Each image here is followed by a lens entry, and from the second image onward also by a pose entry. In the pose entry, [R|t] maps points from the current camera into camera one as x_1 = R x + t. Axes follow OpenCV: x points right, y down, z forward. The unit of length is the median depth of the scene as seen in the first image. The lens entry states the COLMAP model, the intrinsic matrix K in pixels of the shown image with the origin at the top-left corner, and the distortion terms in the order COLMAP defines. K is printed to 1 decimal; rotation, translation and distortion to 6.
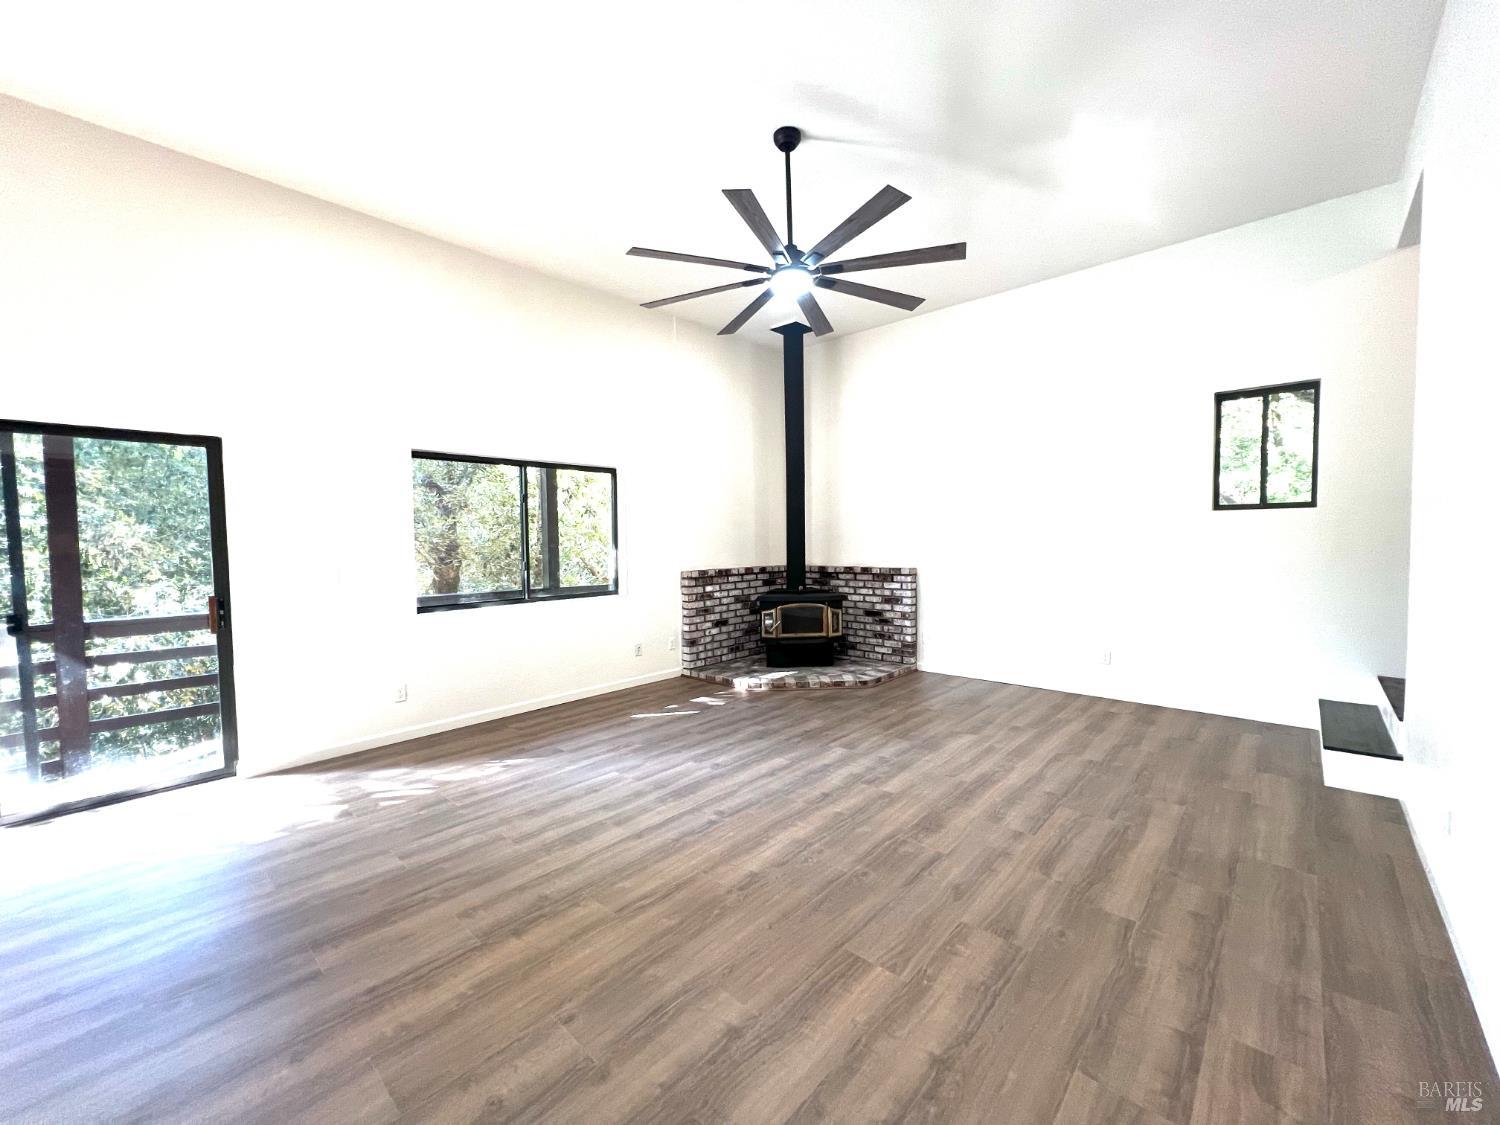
lens RADIAL K [[601.0, 0, 753.3], [0, 601.0, 562.6], [0, 0, 1]] dist [-0.003926, 0.000736]
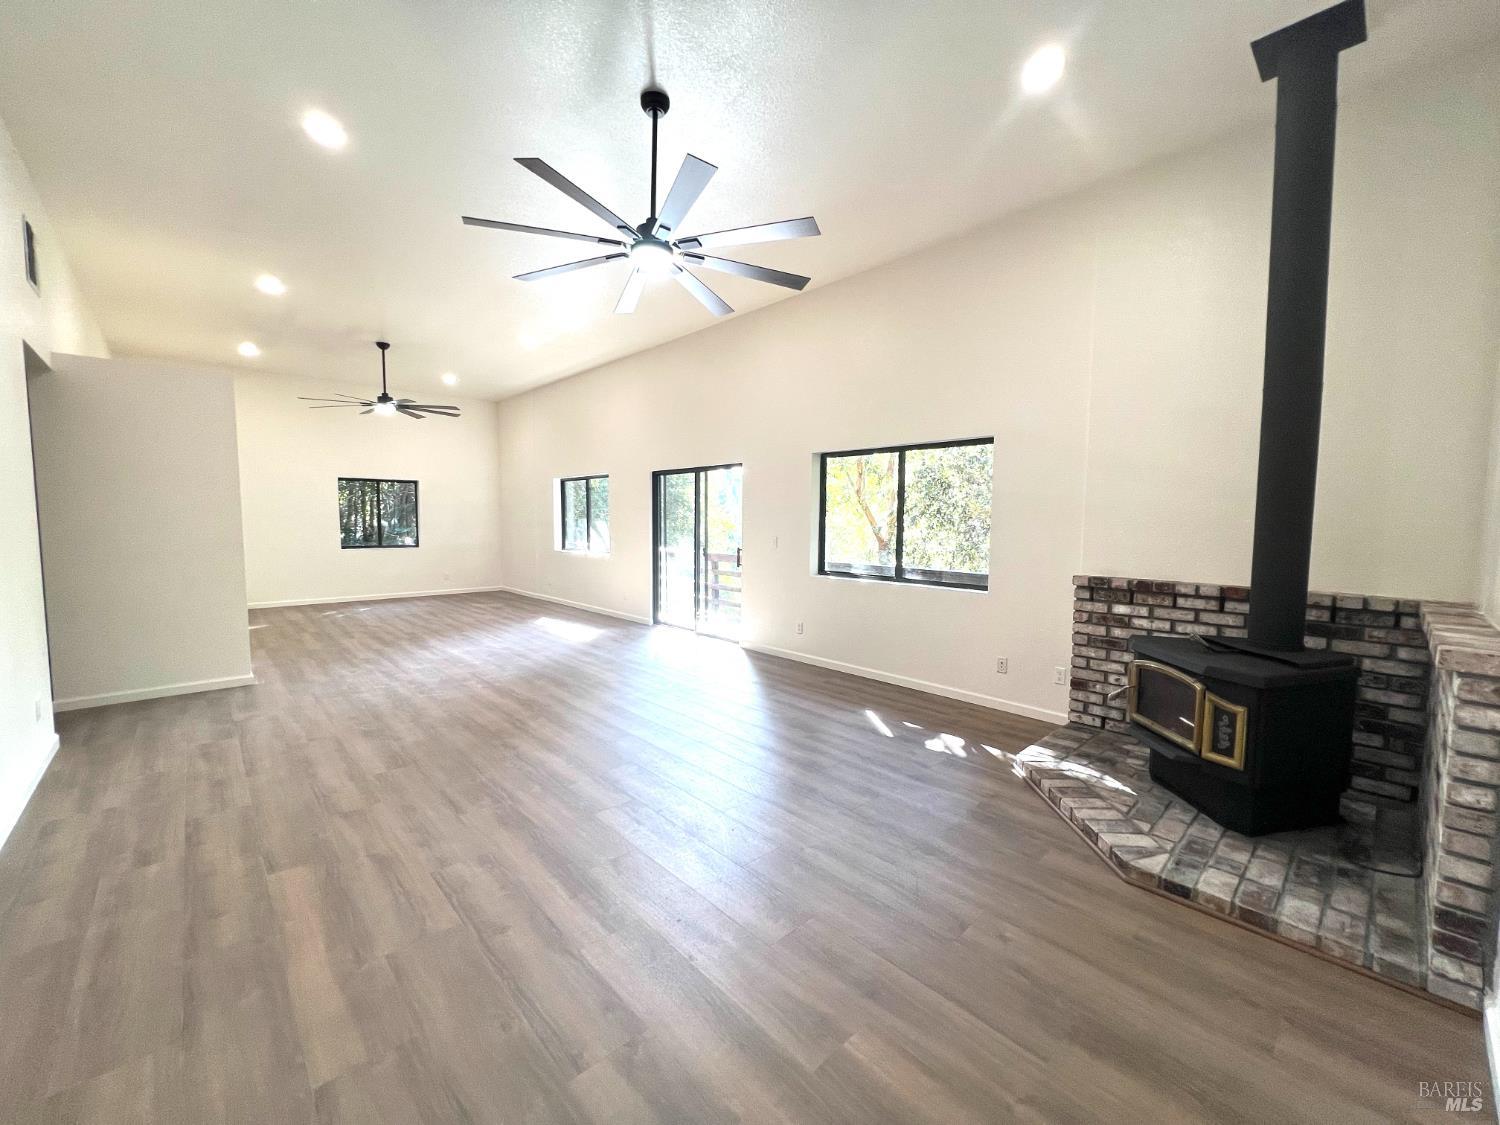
lens RADIAL K [[601.0, 0, 752.4], [0, 601.0, 563.0], [0, 0, 1]] dist [-0.003926, 0.000736]
pose [[-0.080396, 0.087734, -0.992894, 0.697092], [-0.048950, 0.994569, 0.091846, -0.051149], [0.995560, 0.055986, -0.075665, 0.838736]]
